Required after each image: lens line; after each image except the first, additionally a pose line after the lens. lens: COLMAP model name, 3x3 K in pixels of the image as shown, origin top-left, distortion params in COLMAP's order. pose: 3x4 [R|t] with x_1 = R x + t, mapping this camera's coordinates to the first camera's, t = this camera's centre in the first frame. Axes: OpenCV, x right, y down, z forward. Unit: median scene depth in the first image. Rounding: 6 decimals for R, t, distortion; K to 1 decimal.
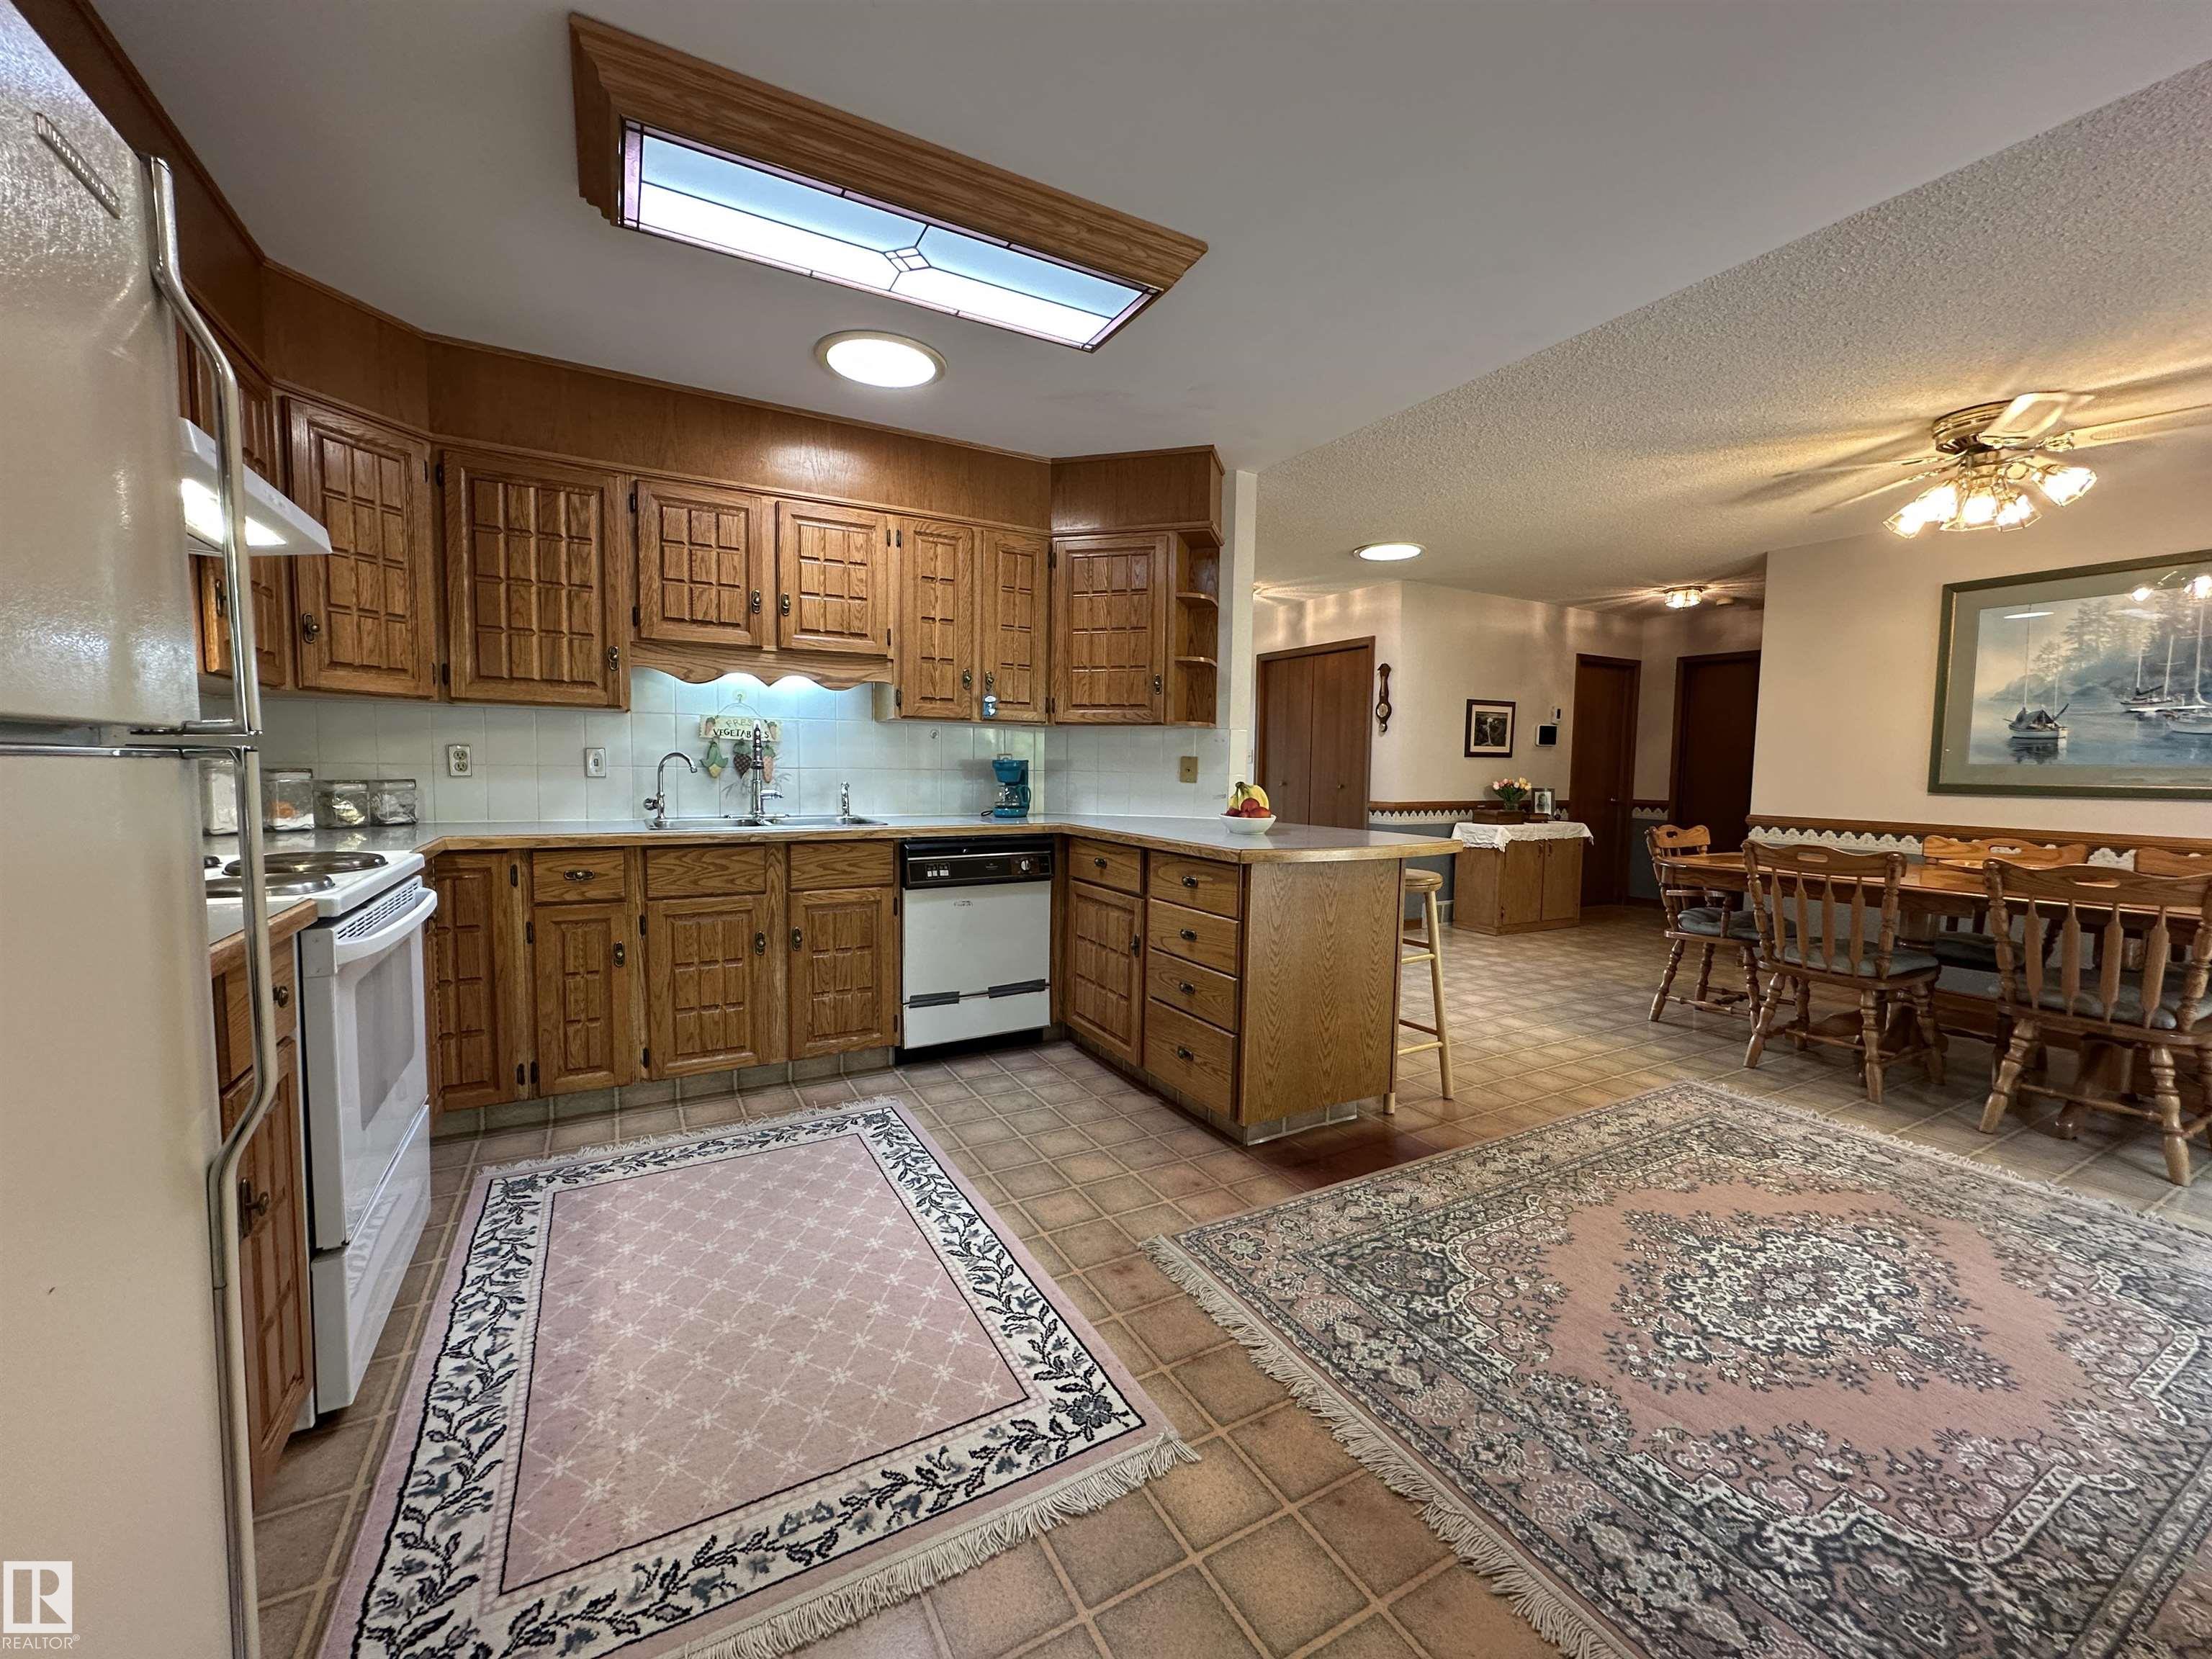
lens RADIAL K [[880.2, 0, 1108.0], [0, 880.2, 830.7], [0, 0, 1]] dist [-0.002695, 0.000810]
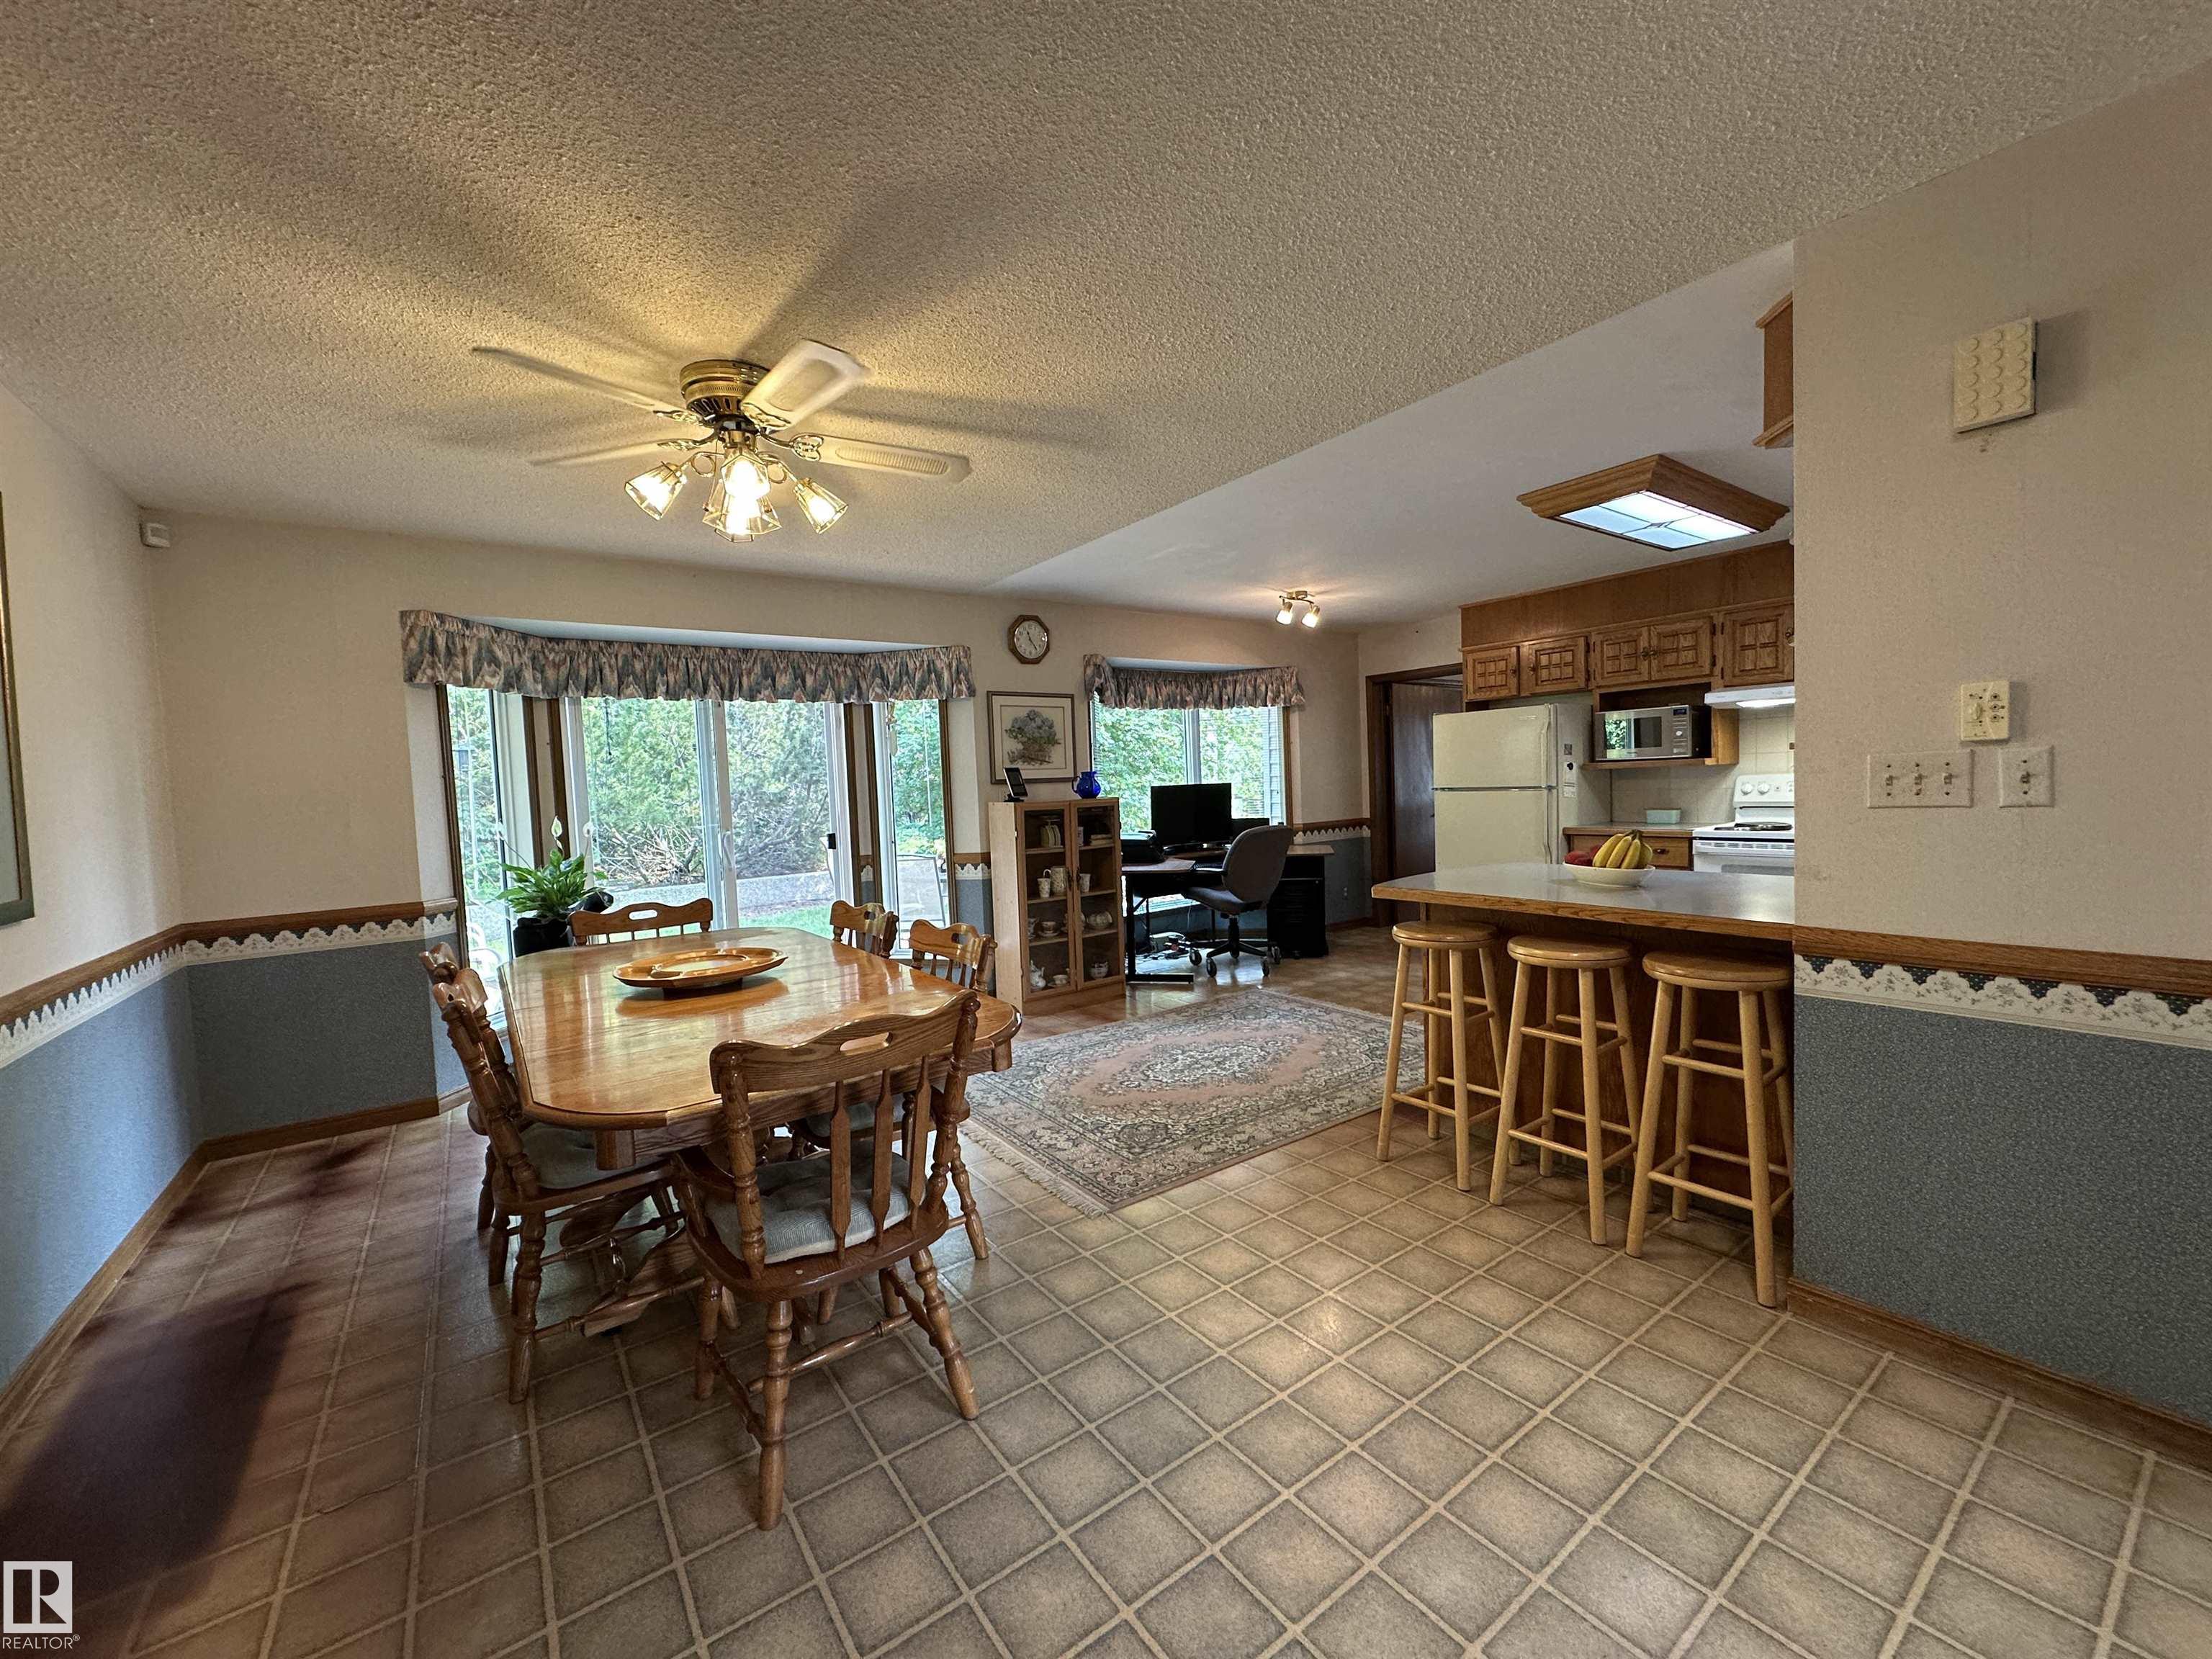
lens RADIAL K [[880.2, 0, 1107.0], [0, 880.2, 827.6], [0, 0, 1]] dist [-0.002695, 0.000810]
pose [[-0.992948, 0.031013, -0.114426, 0.874370], [0.016569, 0.992009, 0.125077, -0.200149], [0.117391, 0.122299, -0.985526, 2.082066]]
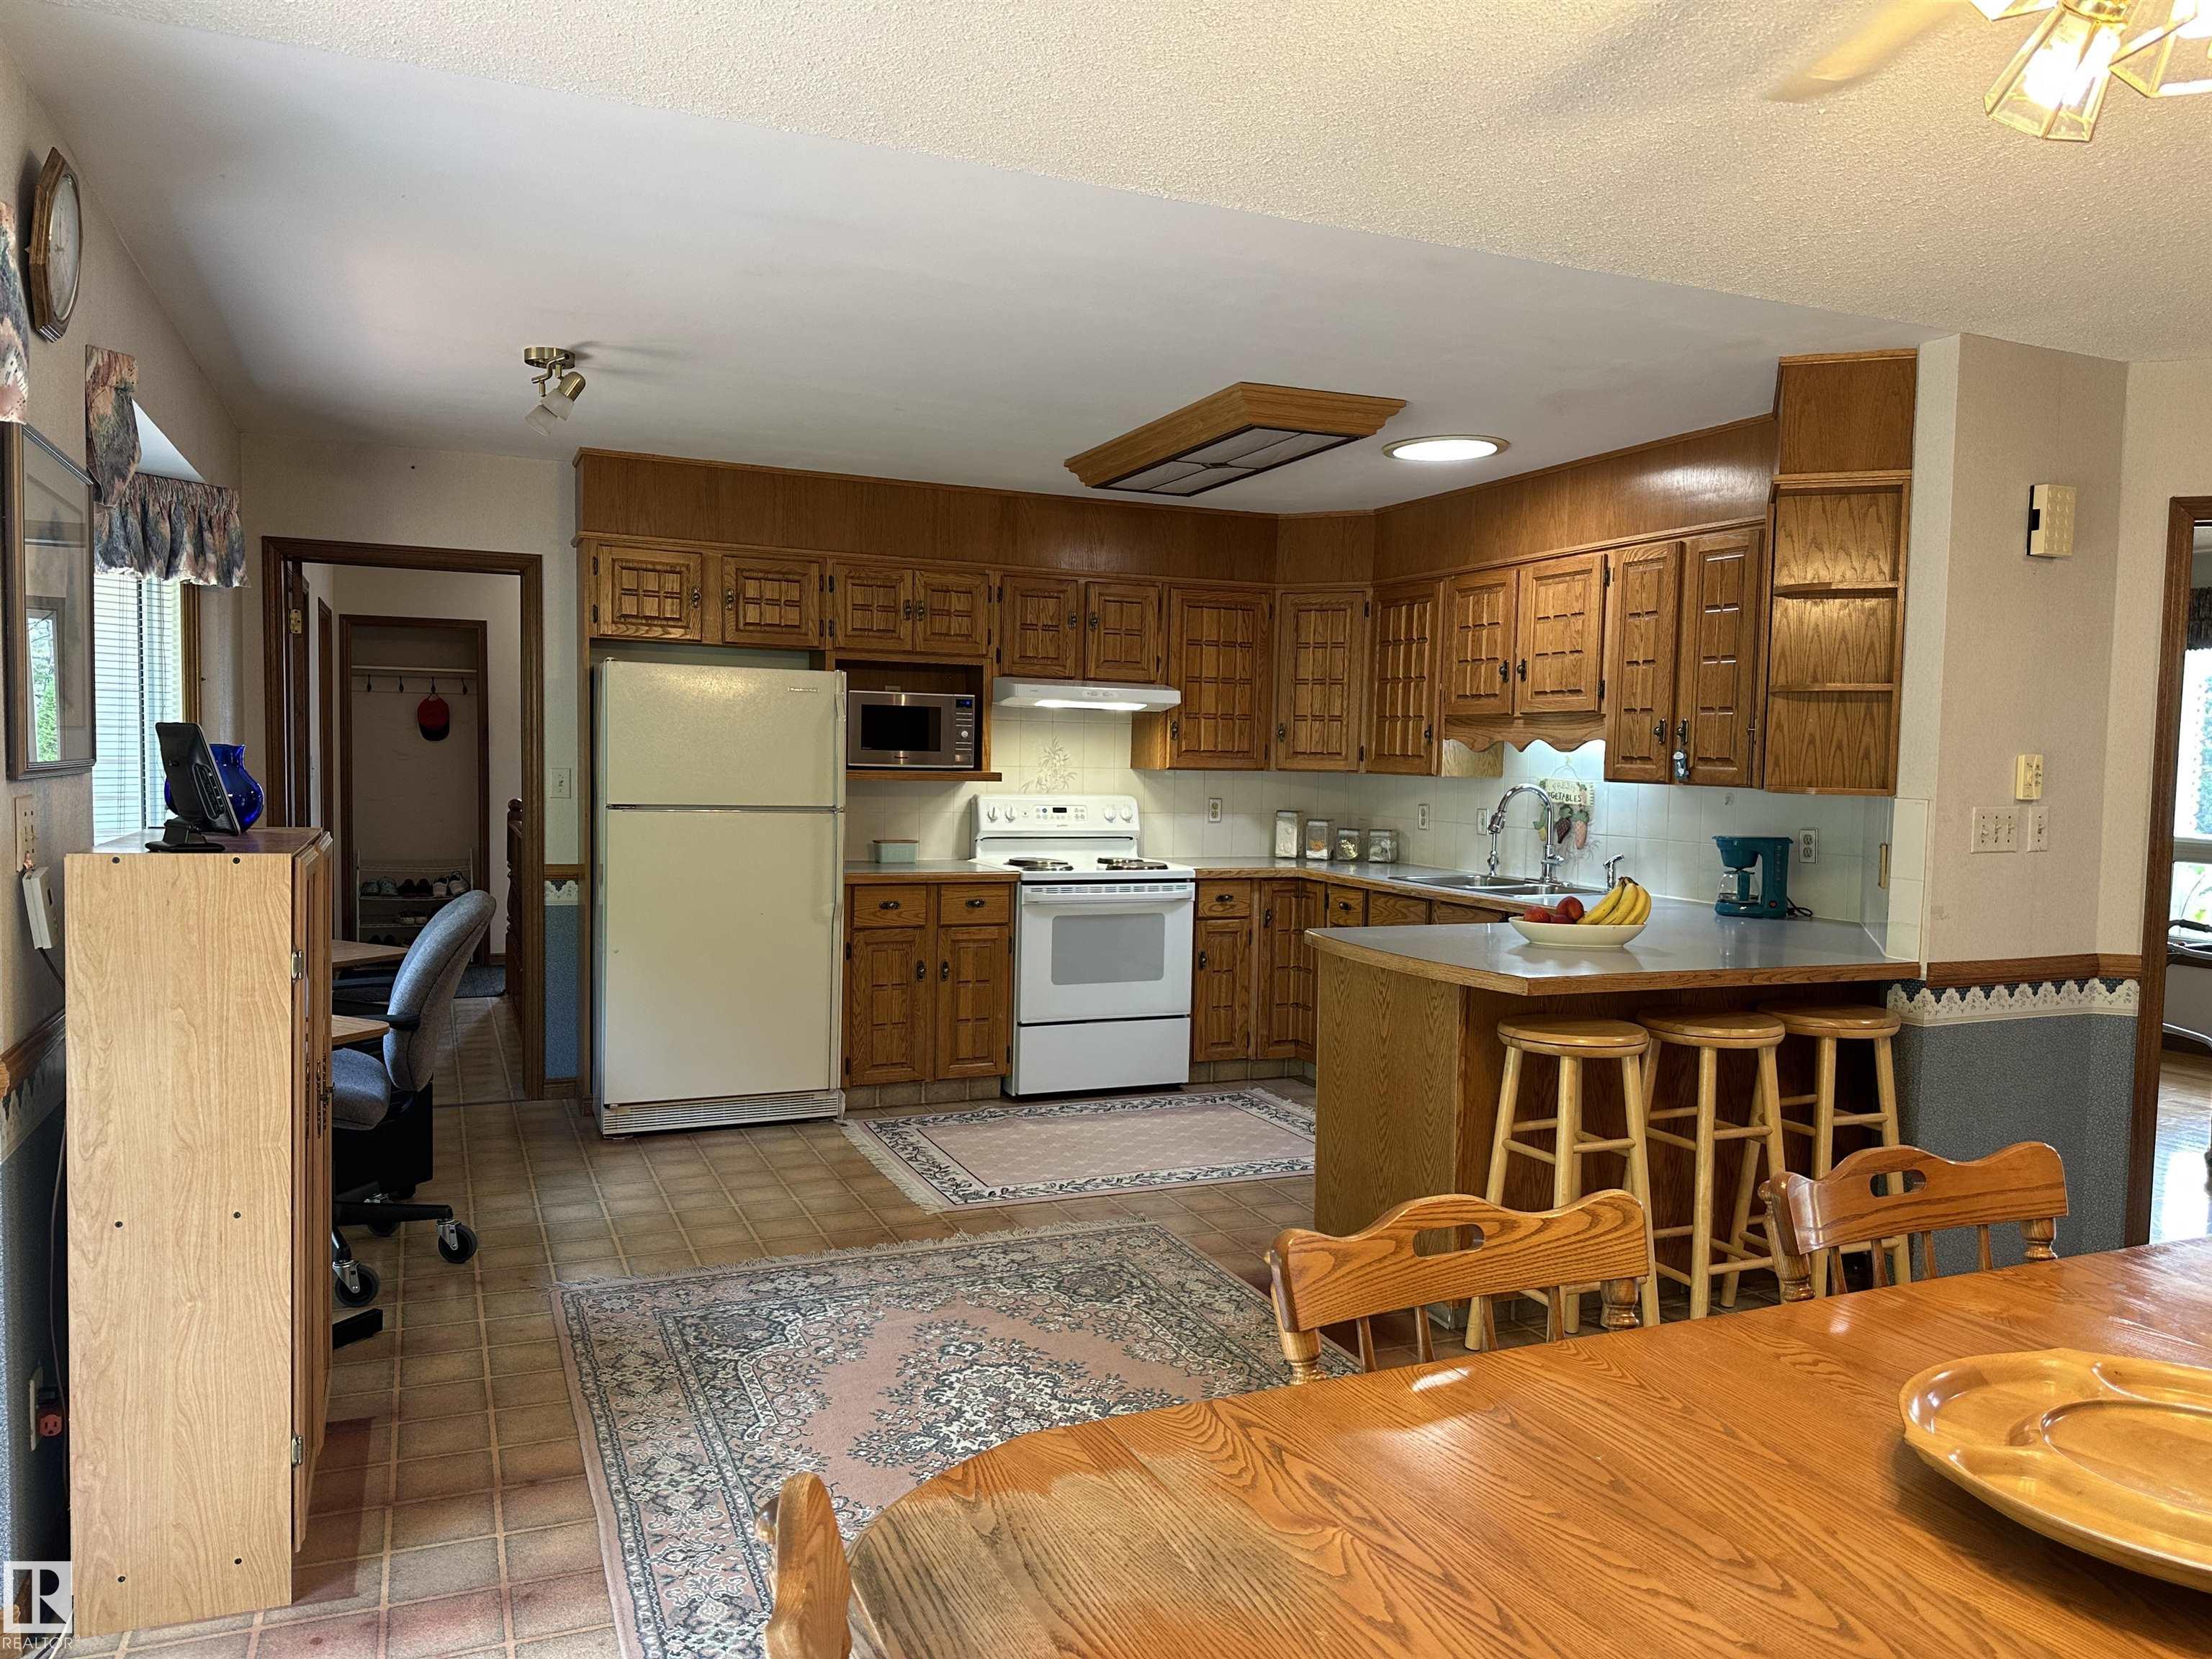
lens RADIAL K [[1524.9, 0, 1093.3], [0, 1524.9, 849.4], [0, 0, 1]] dist [0.062555, -0.024729]
pose [[-0.107932, 0.047224, -0.993036, 1.664163], [-0.096780, 0.993628, 0.057771, -0.126232], [0.989436, 0.102341, -0.102674, 0.837966]]
